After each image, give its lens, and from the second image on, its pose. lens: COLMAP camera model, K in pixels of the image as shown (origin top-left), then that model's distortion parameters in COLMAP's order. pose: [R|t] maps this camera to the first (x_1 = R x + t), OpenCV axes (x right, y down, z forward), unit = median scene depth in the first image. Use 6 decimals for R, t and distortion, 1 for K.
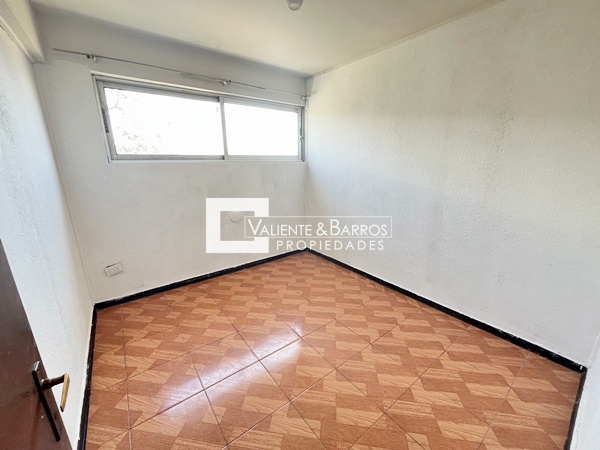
lens RADIAL K [[242.7, 0, 298.7], [0, 242.7, 225.7], [0, 0, 1]] dist [-0.000340, 0.000158]
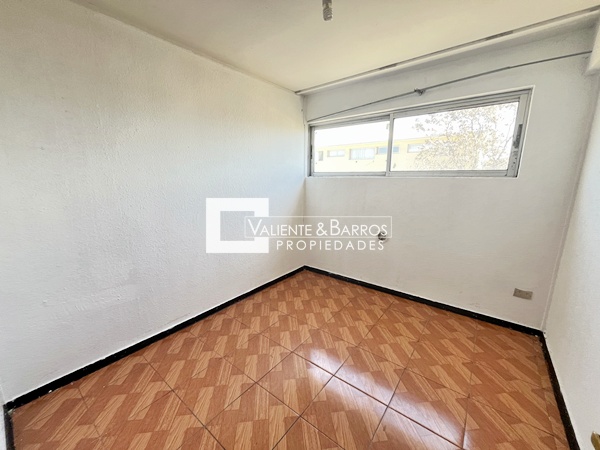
lens RADIAL K [[242.7, 0, 298.7], [0, 242.7, 225.7], [0, 0, 1]] dist [-0.000340, 0.000158]
pose [[0.256456, 0.193740, -0.946940, 0.585177], [-0.249747, 0.959718, 0.128716, -0.117123], [0.933733, 0.203485, 0.294511, 0.423310]]
